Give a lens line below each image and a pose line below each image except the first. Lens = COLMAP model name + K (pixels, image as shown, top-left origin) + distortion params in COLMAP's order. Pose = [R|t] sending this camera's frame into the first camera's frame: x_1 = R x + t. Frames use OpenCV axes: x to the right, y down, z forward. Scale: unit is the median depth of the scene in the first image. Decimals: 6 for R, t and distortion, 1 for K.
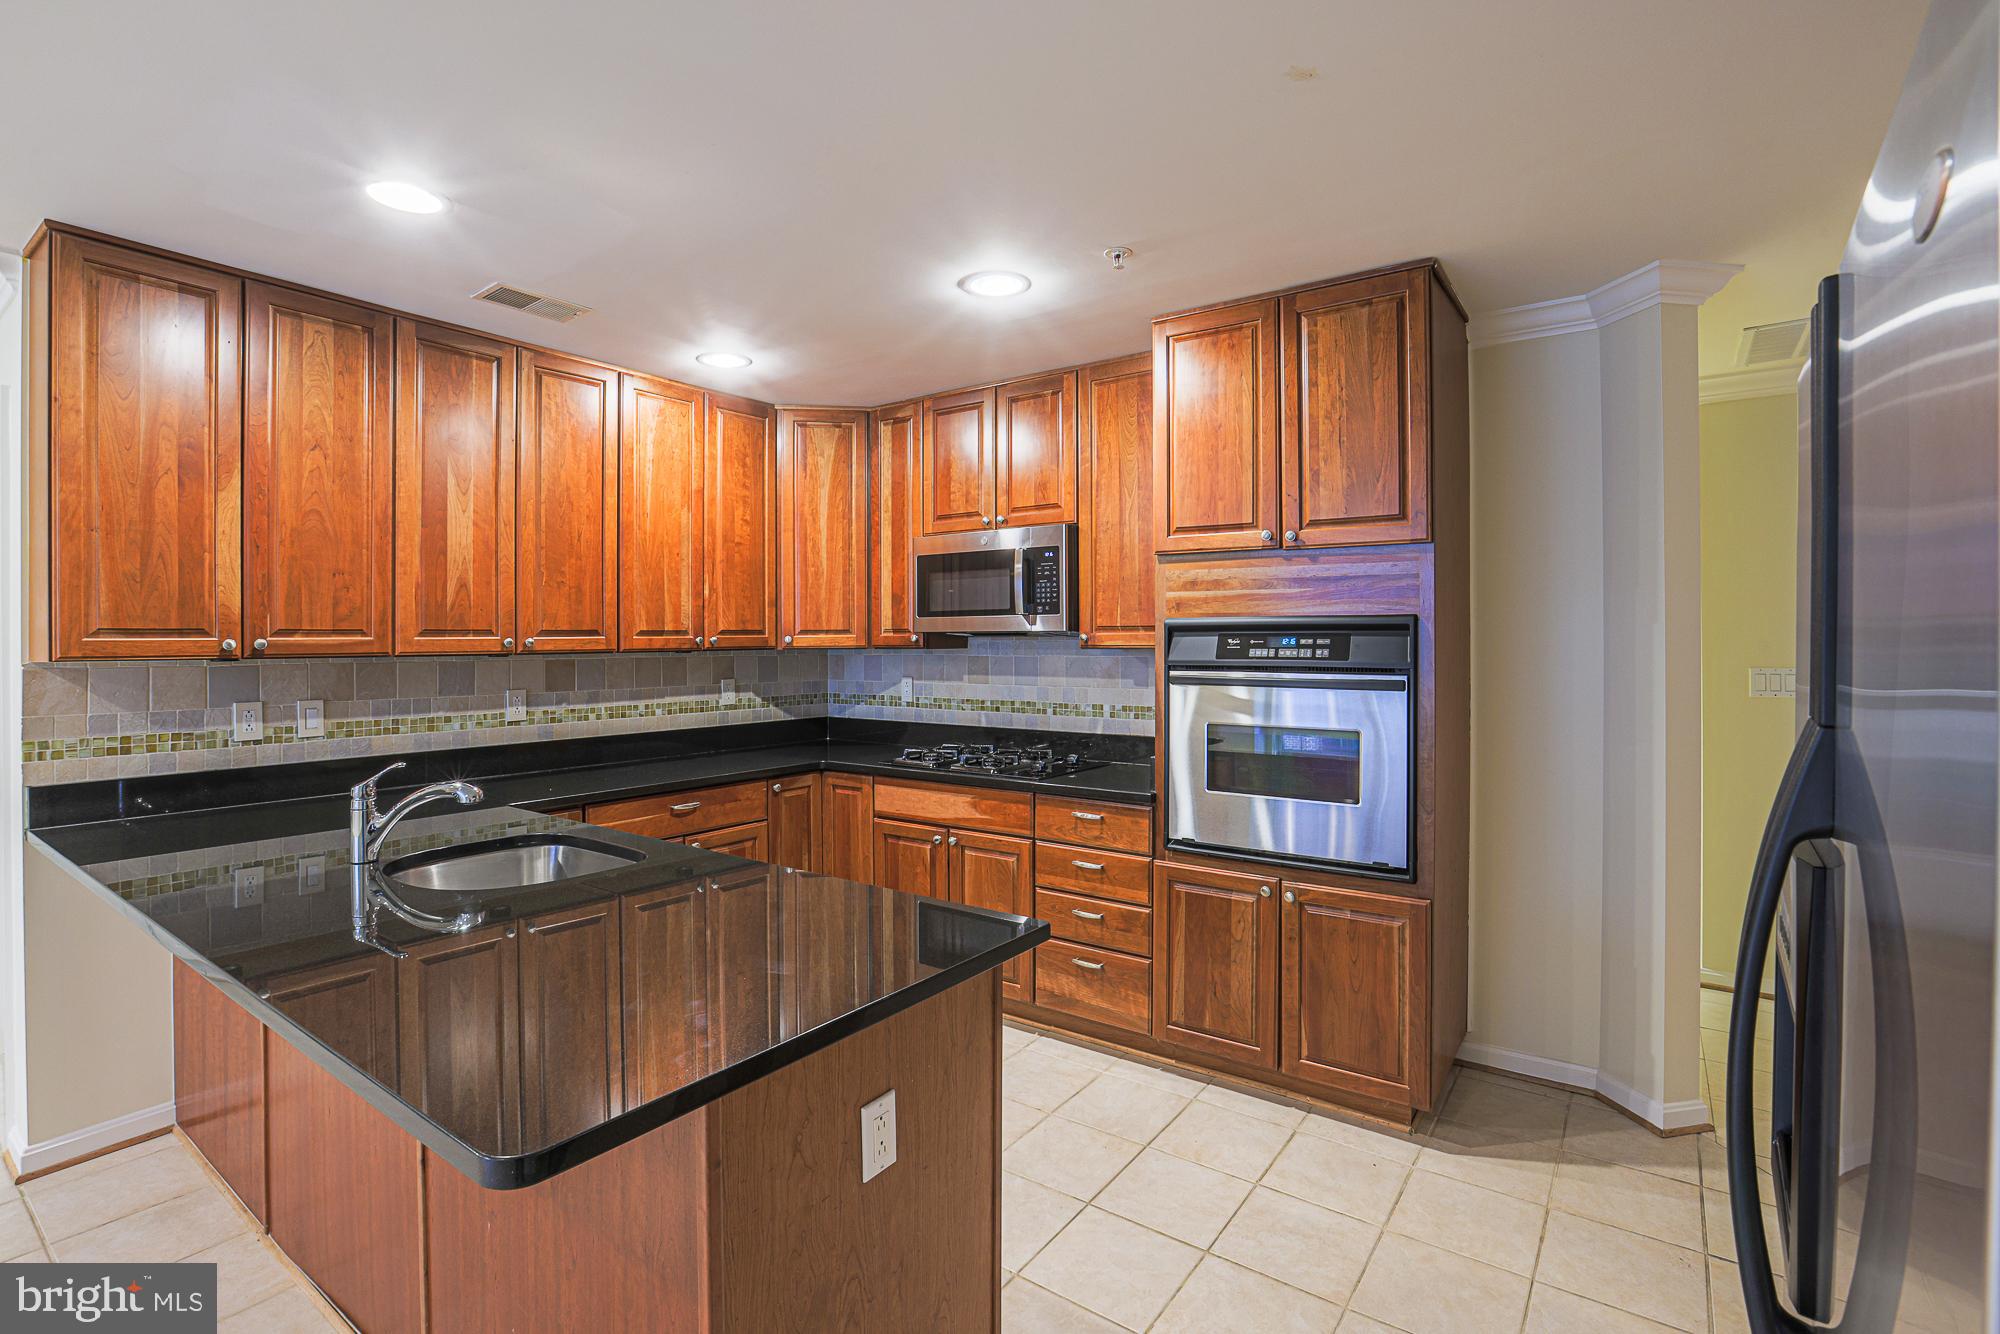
lens RADIAL K [[930.7, 0, 999.7], [0, 930.7, 650.3], [0, 0, 1]] dist [-0.044366, 0.009908]
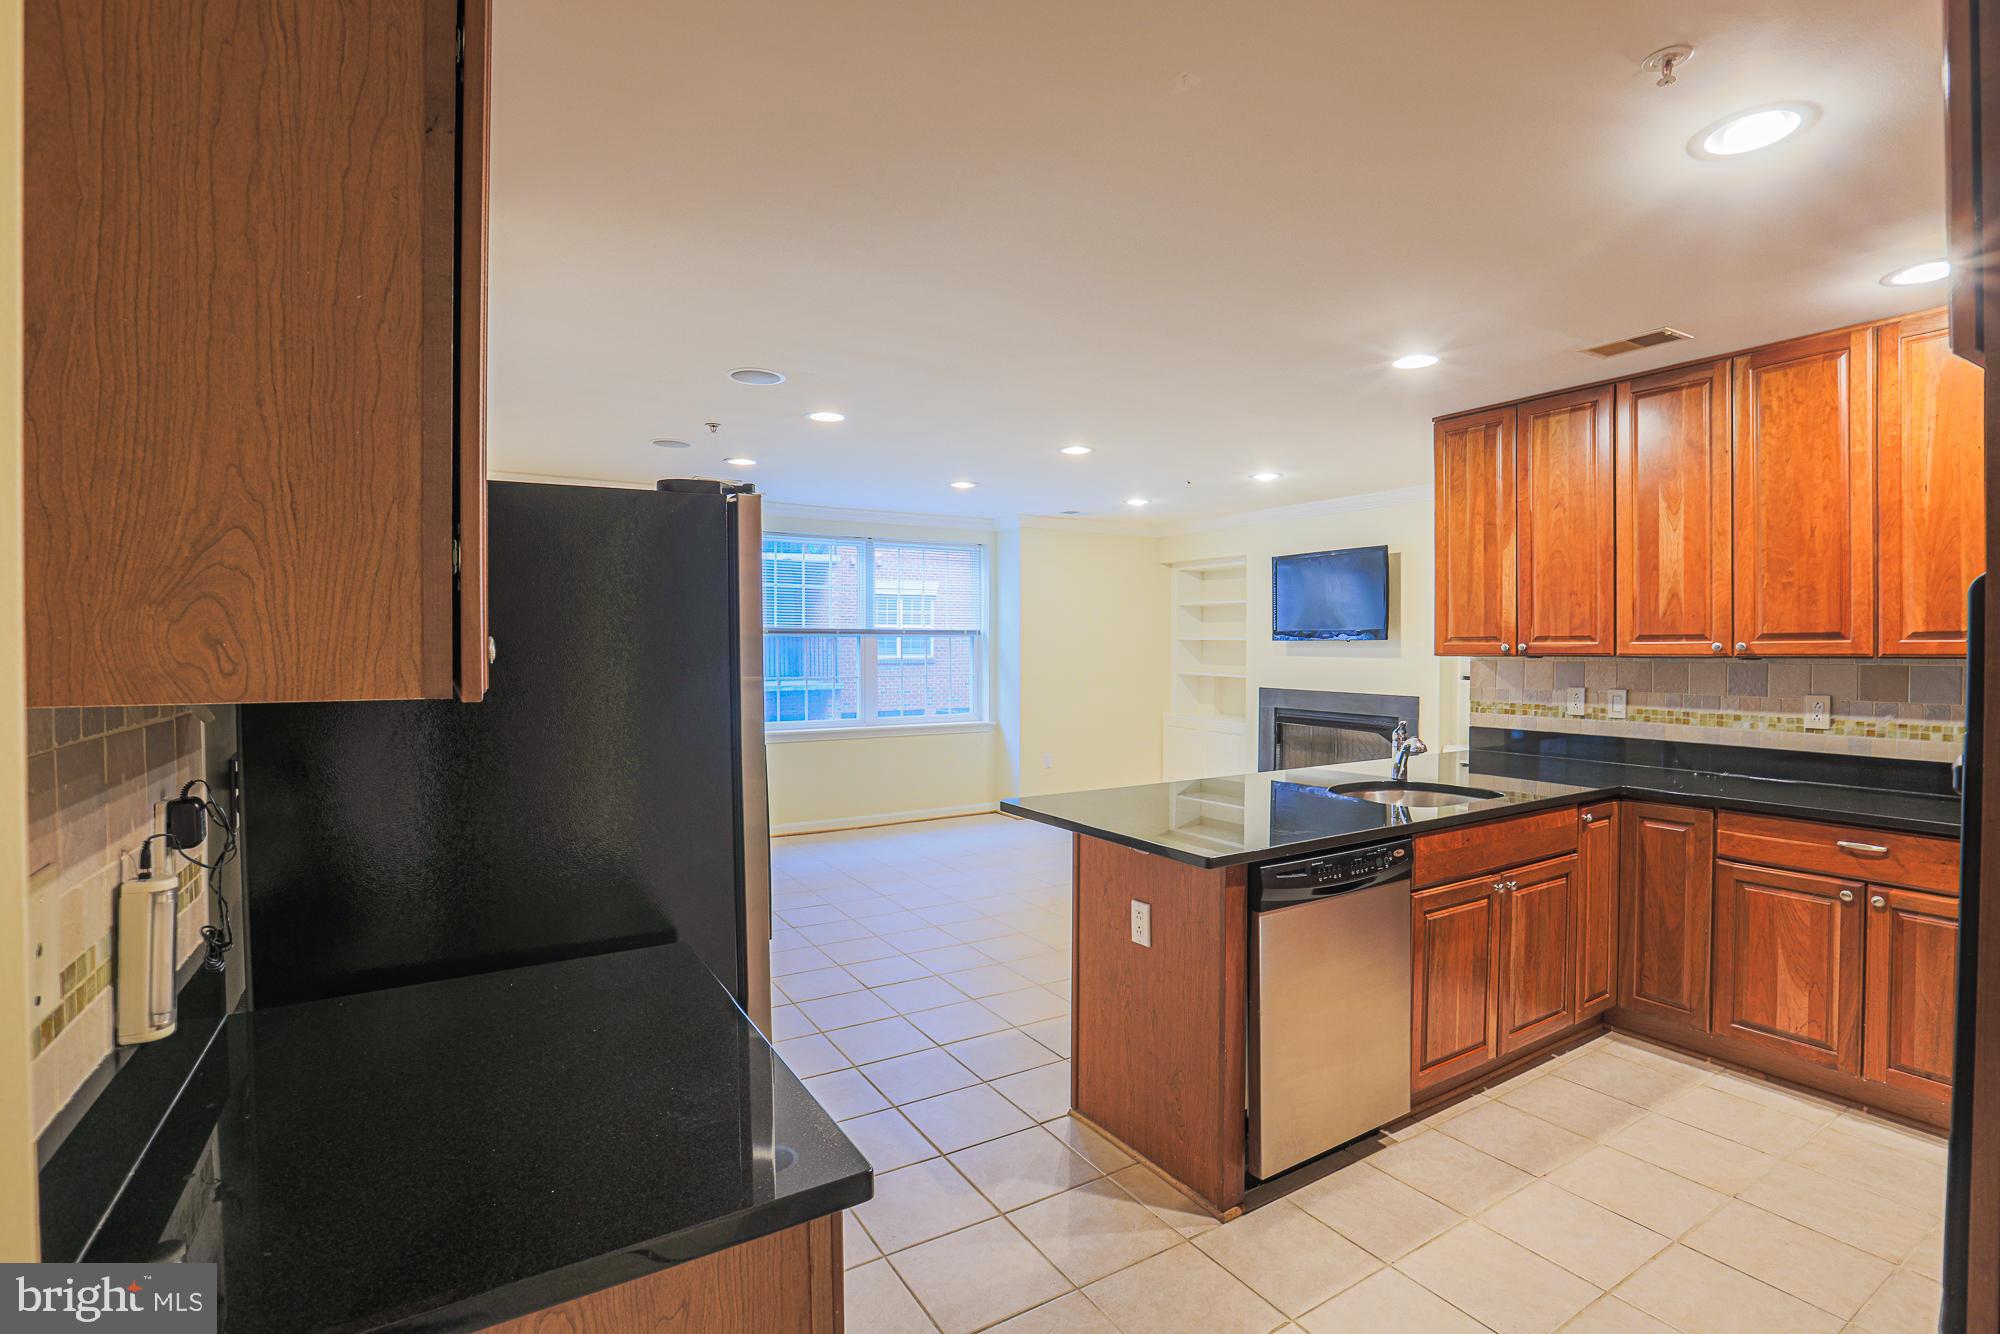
lens RADIAL K [[930.7, 0, 999.7], [0, 930.7, 645.7], [0, 0, 1]] dist [-0.044366, 0.009908]
pose [[-0.380620, 0.005732, -0.924714, 0.767849], [-0.005396, 0.999950, 0.008420, -0.013872], [0.924716, 0.008195, -0.380570, 0.664669]]
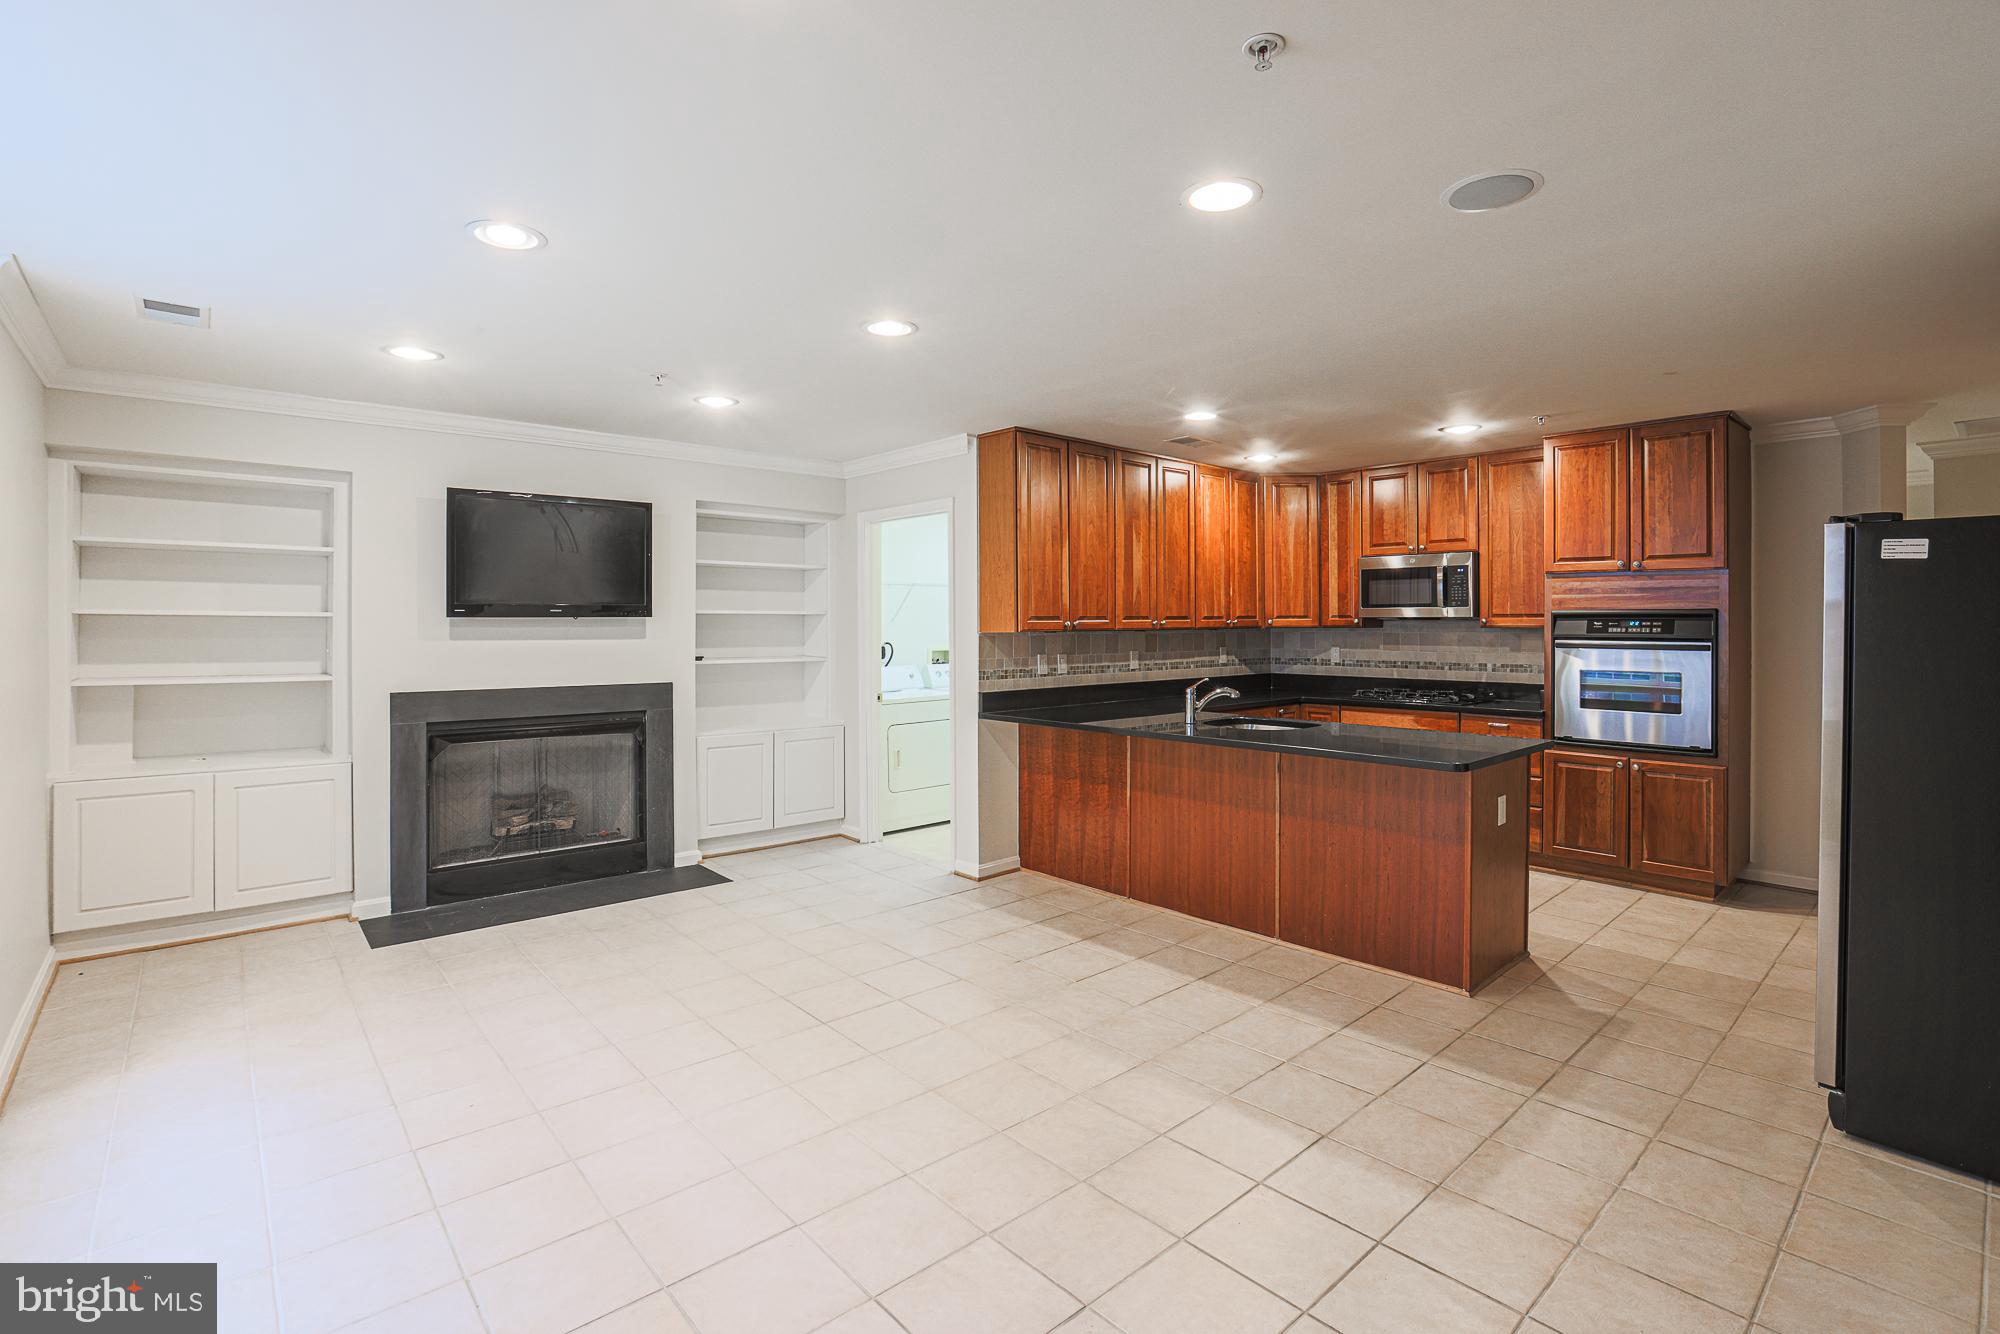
lens RADIAL K [[930.7, 0, 996.5], [0, 930.7, 631.8], [0, 0, 1]] dist [-0.044366, 0.009908]
pose [[0.976378, 0.002667, -0.216053, -0.464959], [-0.002573, 0.999996, 0.000718, 0.007433], [0.216054, -0.000146, 0.976381, -0.892899]]
